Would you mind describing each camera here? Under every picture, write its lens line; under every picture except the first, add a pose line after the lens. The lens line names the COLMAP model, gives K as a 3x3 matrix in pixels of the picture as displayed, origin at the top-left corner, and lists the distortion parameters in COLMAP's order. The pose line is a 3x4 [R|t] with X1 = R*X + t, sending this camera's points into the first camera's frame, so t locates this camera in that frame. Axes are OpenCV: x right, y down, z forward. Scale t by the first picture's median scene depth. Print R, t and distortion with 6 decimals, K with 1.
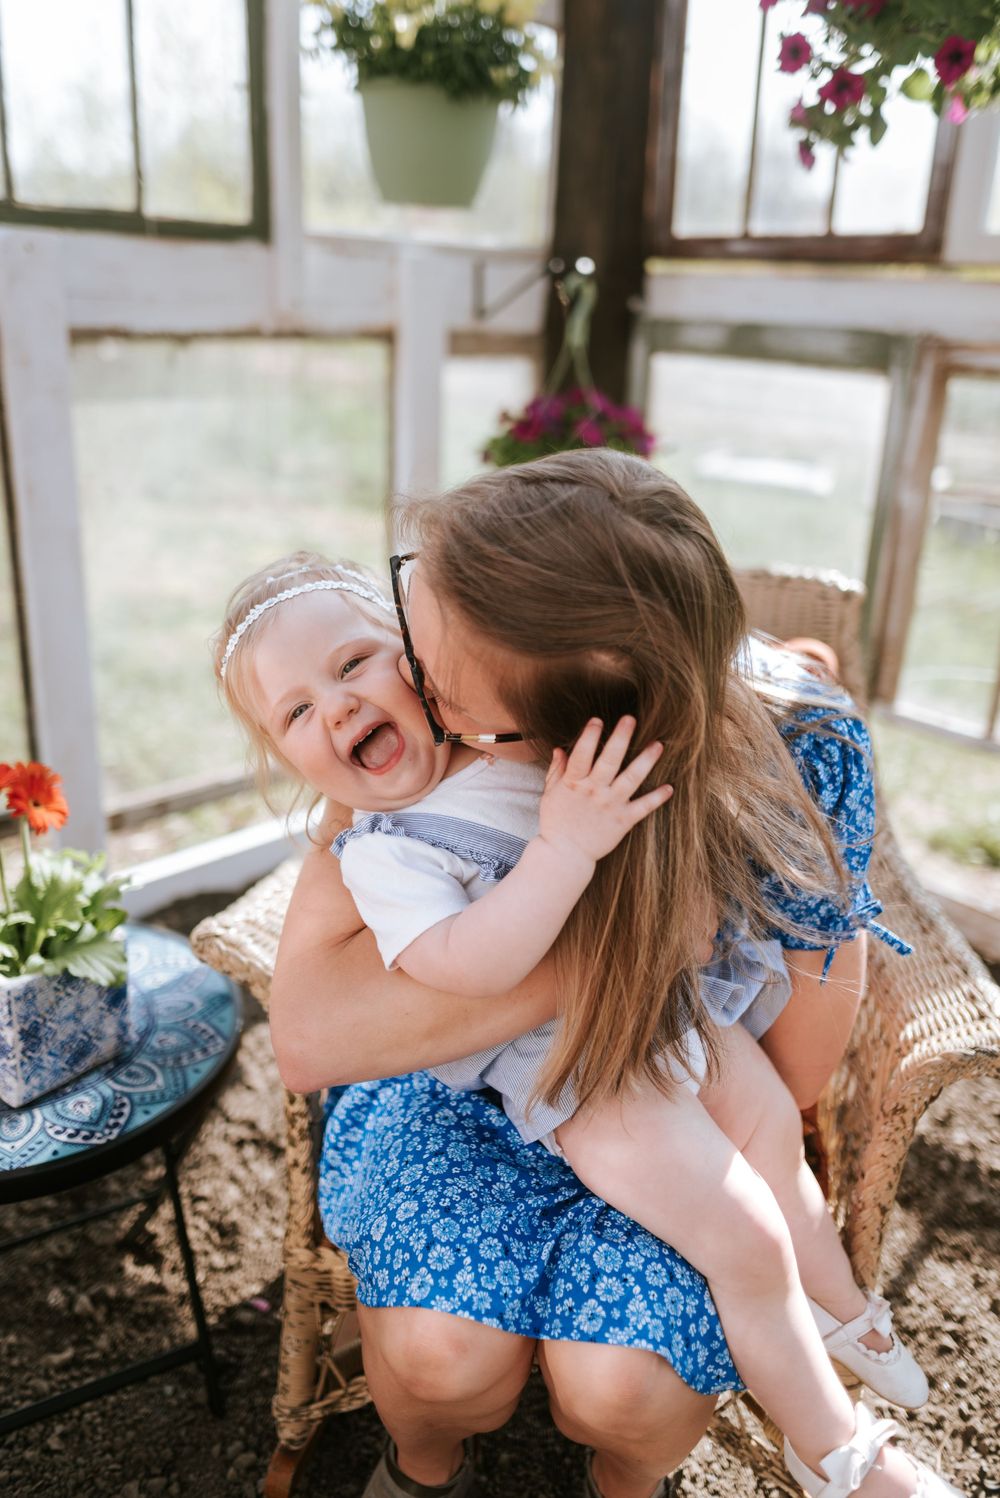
lens RADIAL K [[1178.6, 0, 500.0], [0, 1178.6, 749.0], [0, 0, 1]] dist [0.004243, 0.002985]
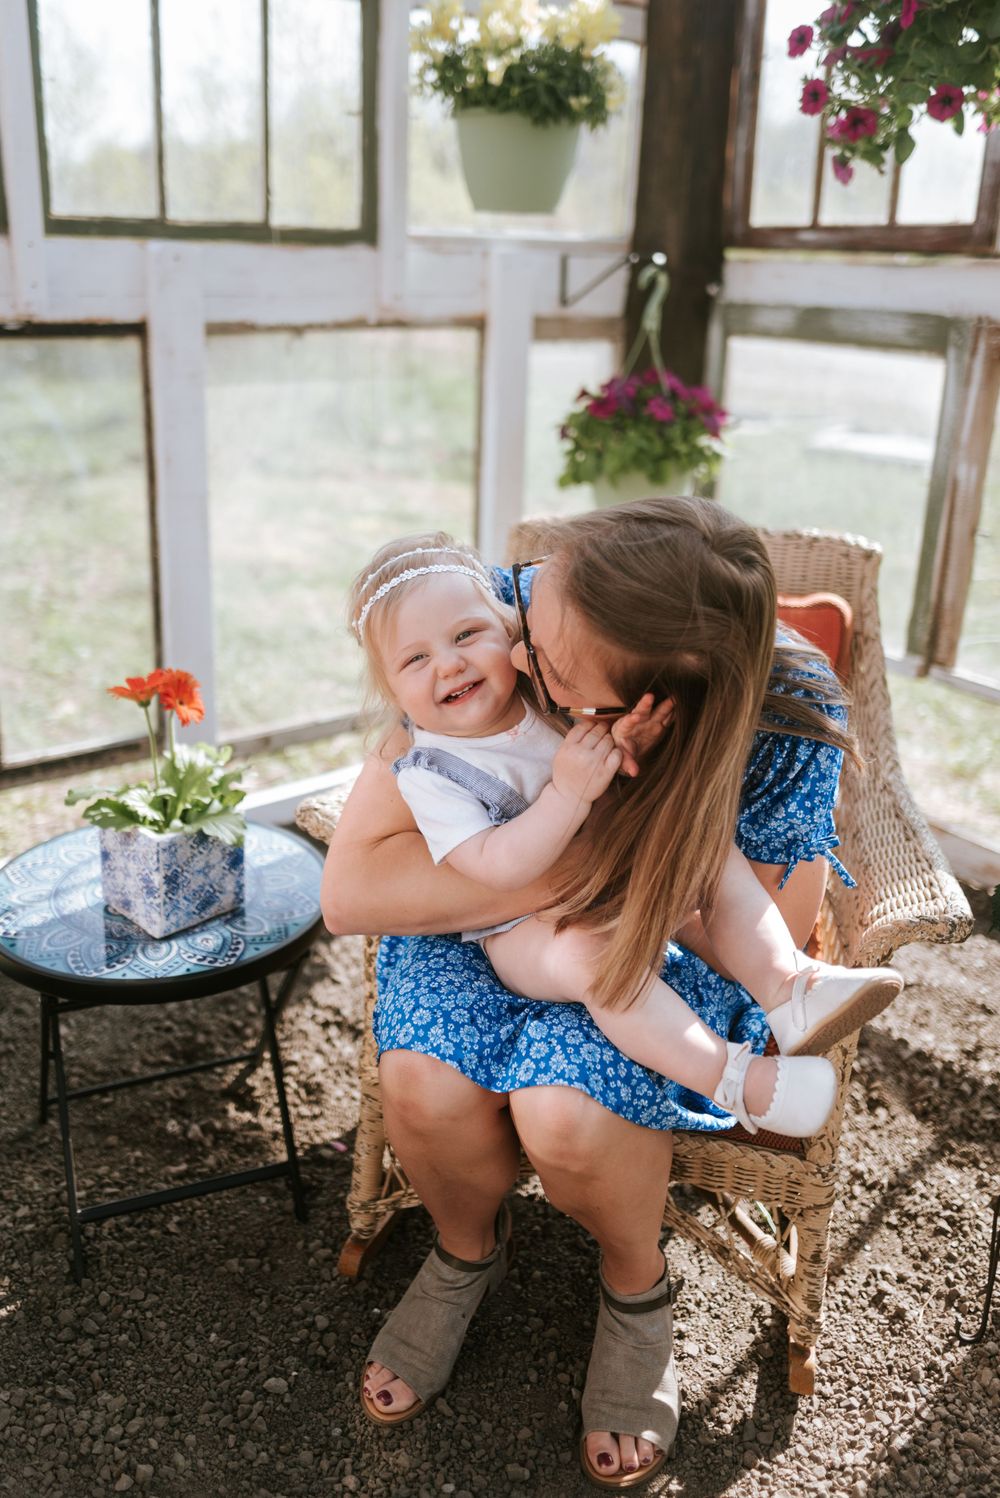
lens RADIAL K [[1276.2, 0, 459.4], [0, 1276.2, 718.7], [0, 0, 1]] dist [0.006330, 0.008901]
pose [[0.992616, 0.028395, -0.117927, 0.056698], [-0.030603, 0.999388, -0.016958, 0.061307], [0.117373, 0.020442, 0.992877, -0.271160]]
